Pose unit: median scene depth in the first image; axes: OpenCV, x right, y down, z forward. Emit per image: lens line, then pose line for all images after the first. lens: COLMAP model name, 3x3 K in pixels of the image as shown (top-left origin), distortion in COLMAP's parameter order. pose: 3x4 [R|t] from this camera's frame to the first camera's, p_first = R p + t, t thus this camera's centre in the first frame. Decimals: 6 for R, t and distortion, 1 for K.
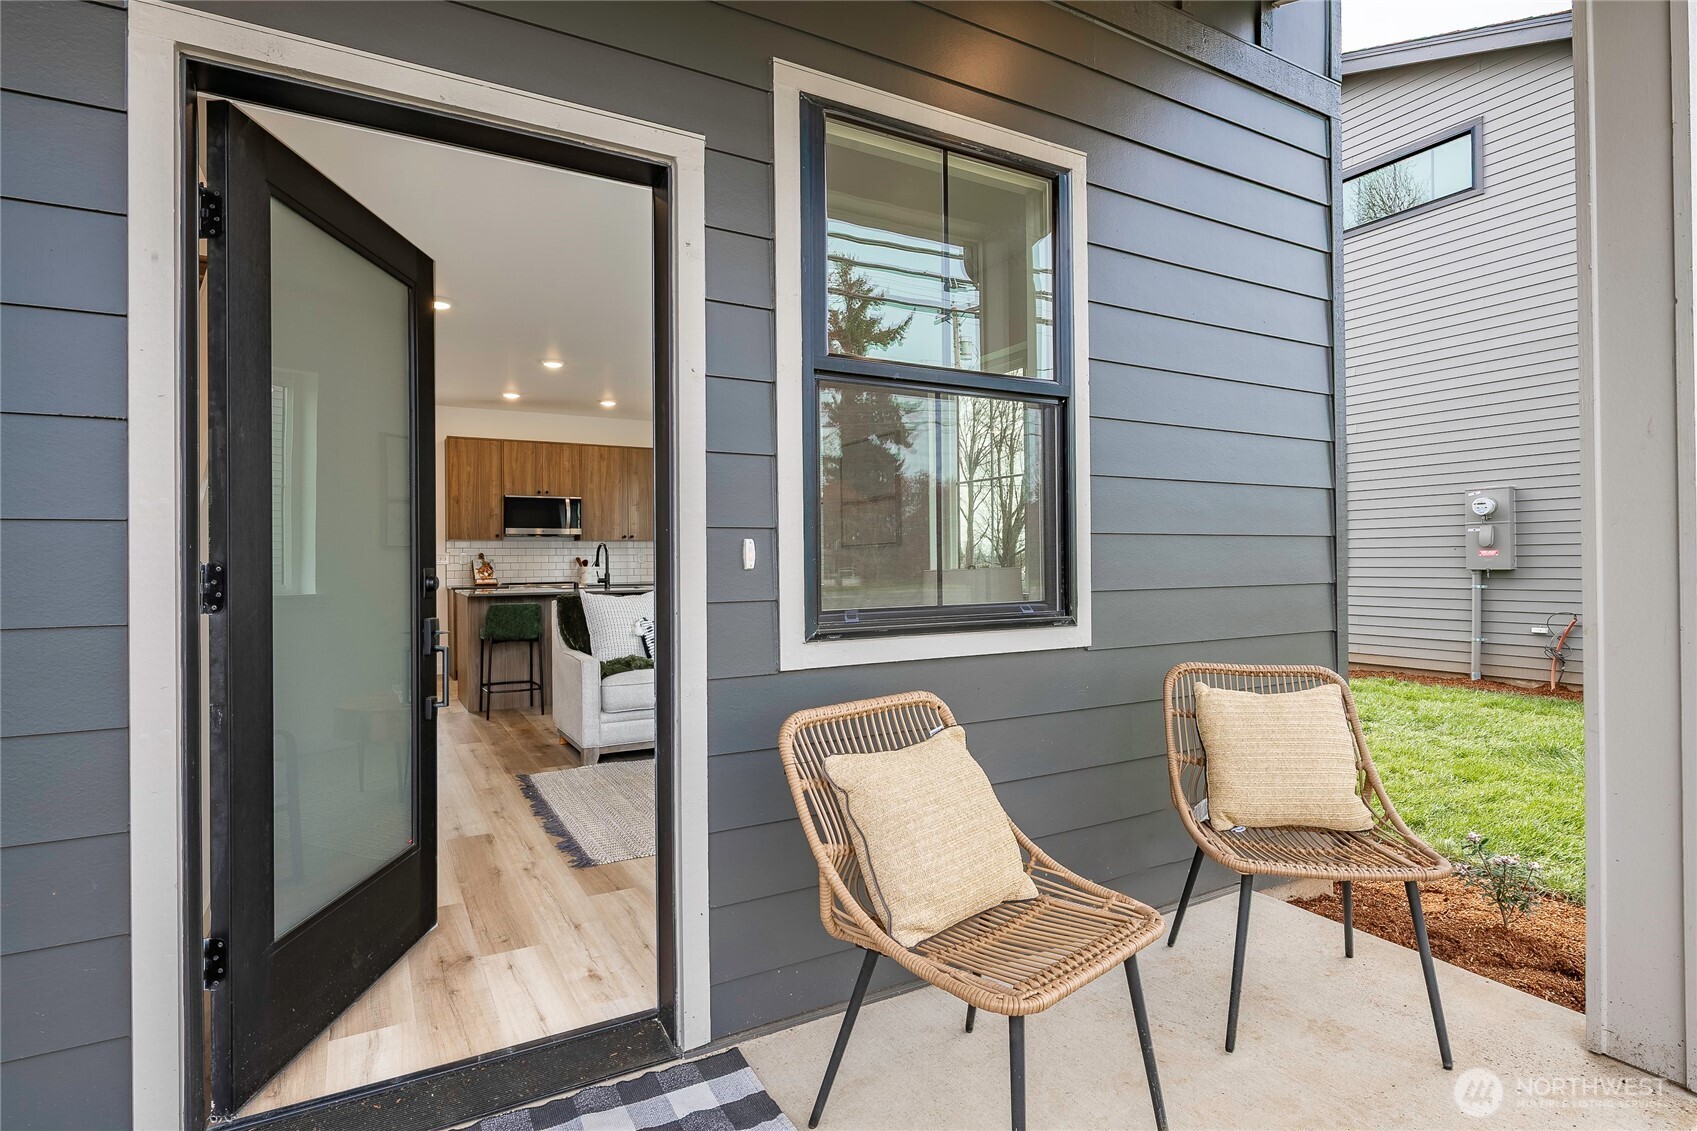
lens RADIAL K [[858.4, 0, 848.5], [0, 858.4, 565.5], [0, 0, 1]] dist [0.001812, -0.000123]
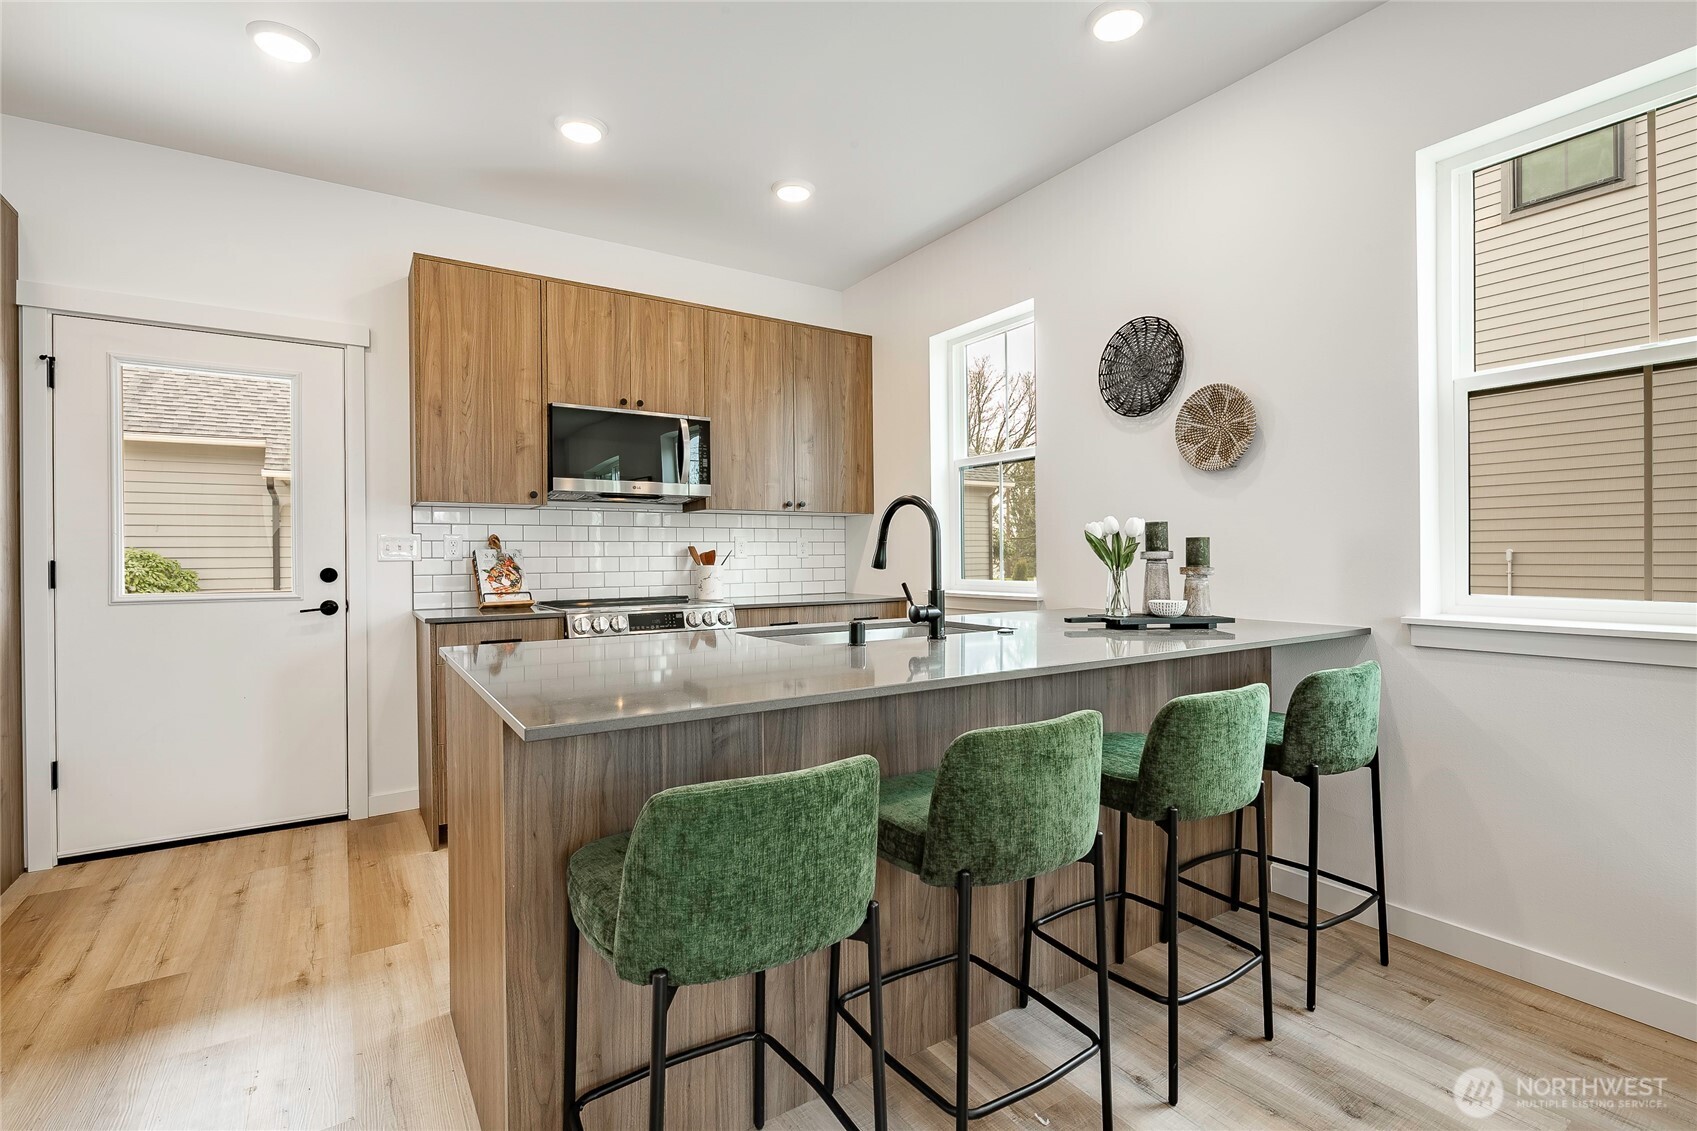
lens RADIAL K [[768.3, 0, 848.5], [0, 768.3, 565.5], [0, 0, 1]] dist [-0.003550, 0.000243]
pose [[0.997430, 0.000837, 0.071640, -0.263727], [-0.001508, 0.999956, 0.009312, -0.002501], [-0.071629, -0.009396, 0.997387, 0.569609]]
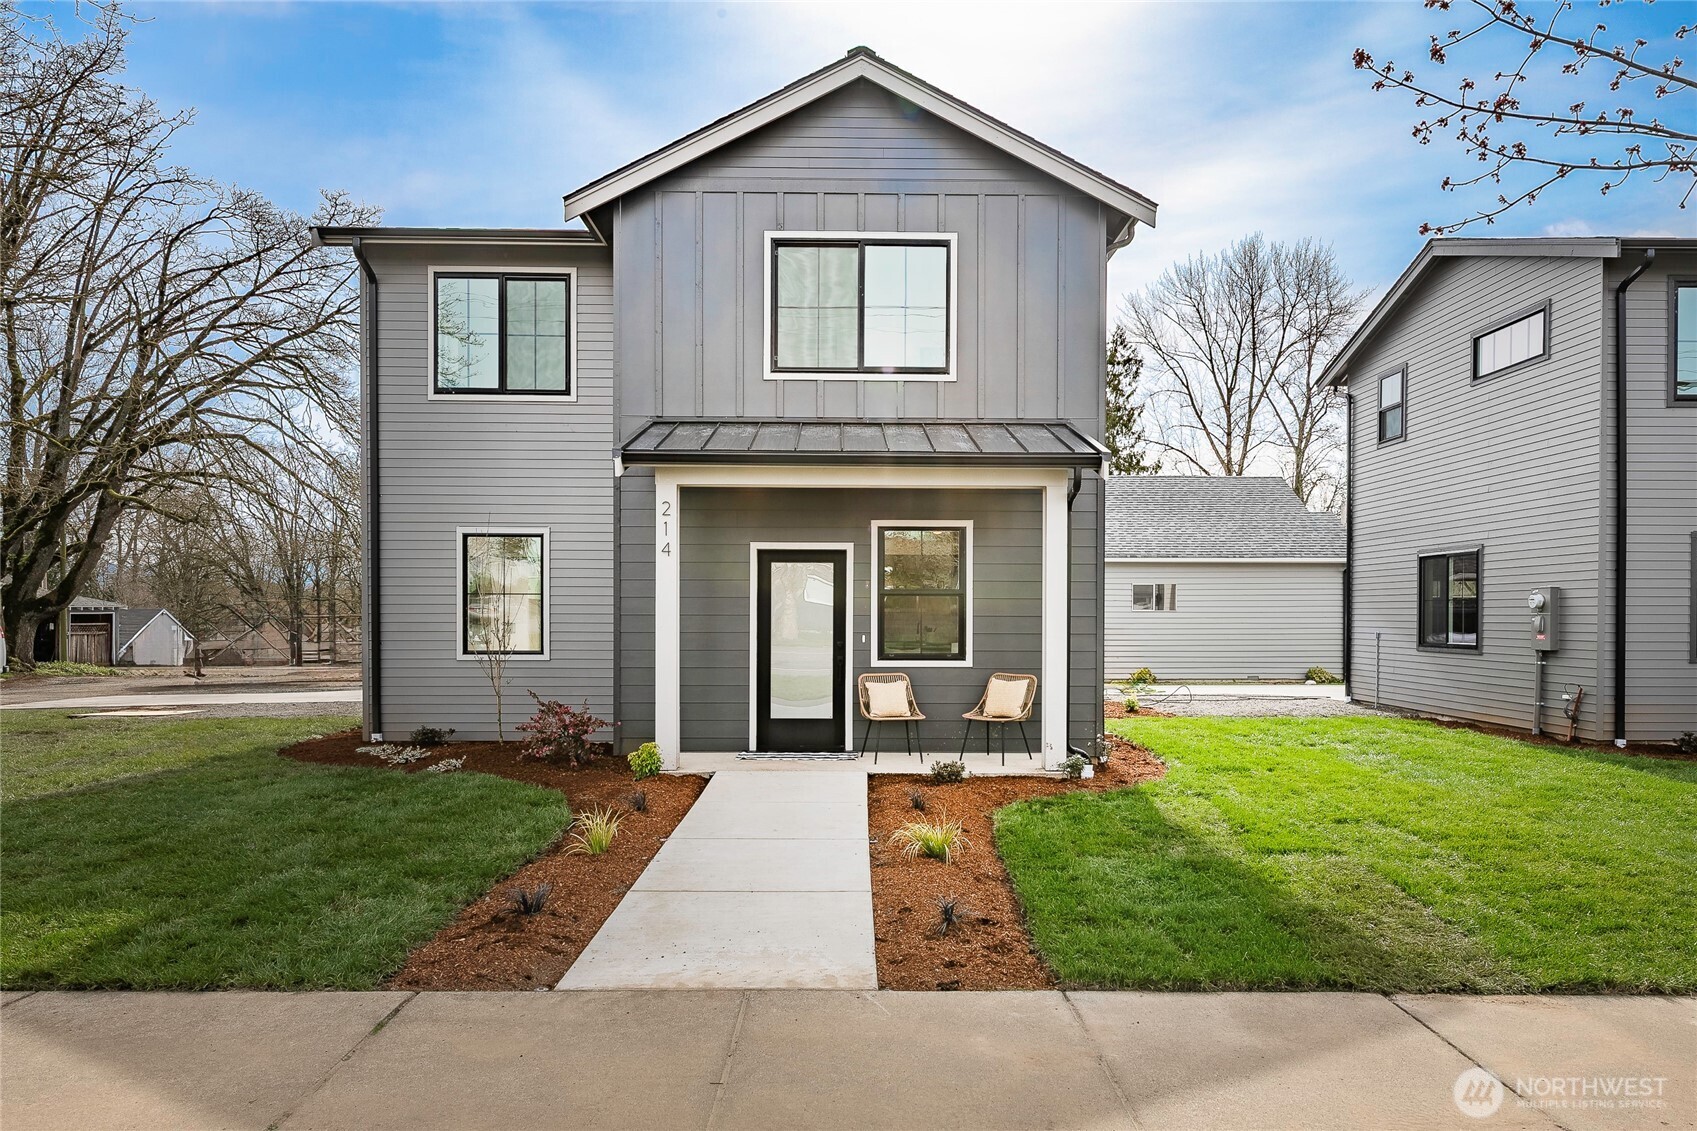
lens RADIAL K [[1162.1, 0, 849.8], [0, 1162.1, 630.2], [0, 0, 1]] dist [-0.002097, -0.001524]
pose [[0.881431, 0.019703, -0.471902, 2.764841], [-0.014447, 0.999787, 0.014757, -0.152565], [0.472092, -0.006190, 0.881528, -4.462839]]
